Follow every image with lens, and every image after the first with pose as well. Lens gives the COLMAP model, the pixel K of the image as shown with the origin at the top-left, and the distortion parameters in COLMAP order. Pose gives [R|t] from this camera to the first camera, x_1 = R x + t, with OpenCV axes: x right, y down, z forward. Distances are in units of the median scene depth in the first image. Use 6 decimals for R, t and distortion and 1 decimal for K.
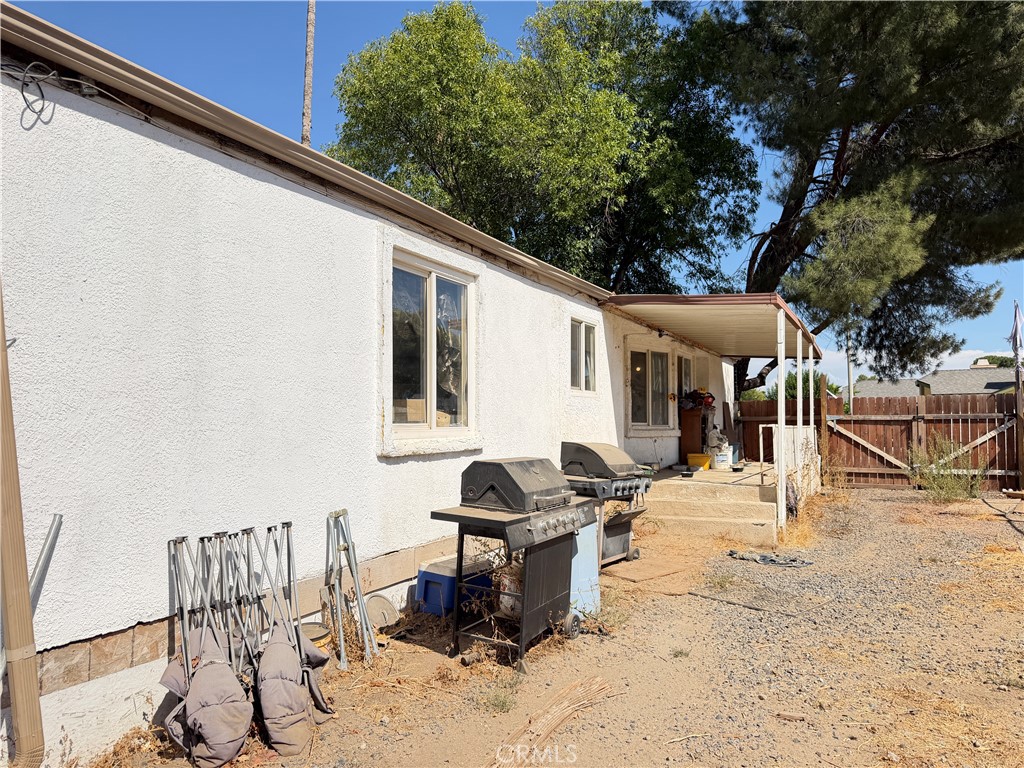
lens RADIAL K [[721.5, 0, 508.3], [0, 721.5, 389.4], [0, 0, 1]] dist [0.043381, -0.057046]
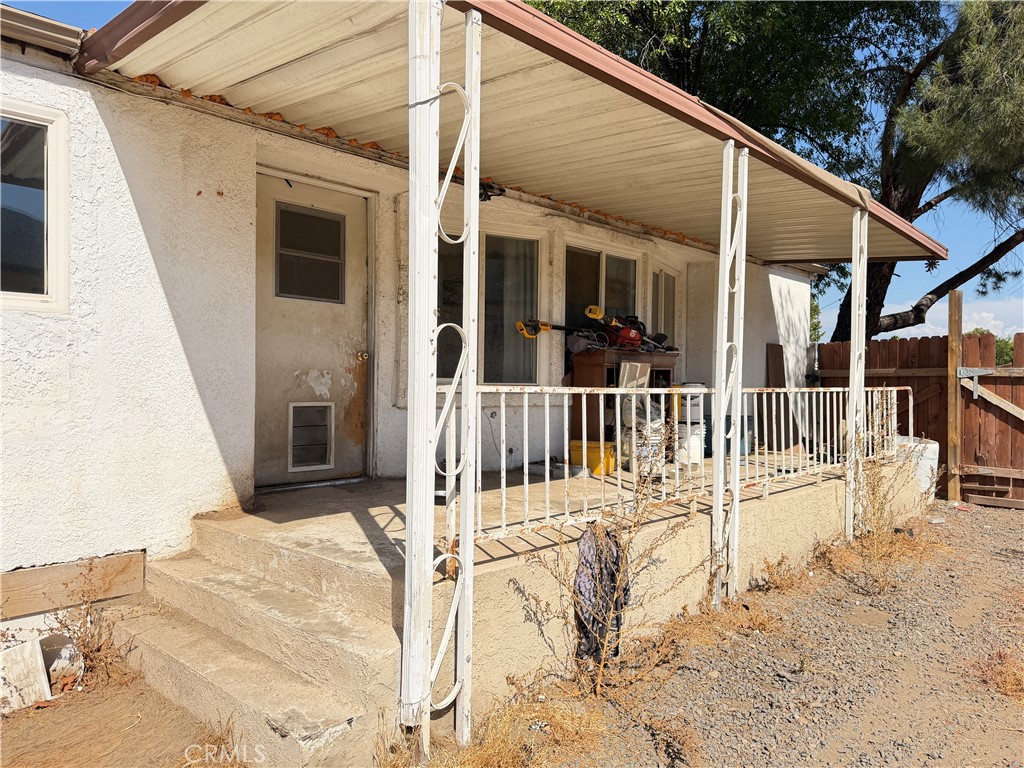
lens RADIAL K [[749.5, 0, 512.6], [0, 749.5, 365.5], [0, 0, 1]] dist [0.034632, -0.001597]
pose [[0.965003, 0.002196, -0.262230, 0.333921], [0.004939, 0.999635, 0.026550, 0.022411], [0.262193, -0.026916, 0.964640, 0.480897]]
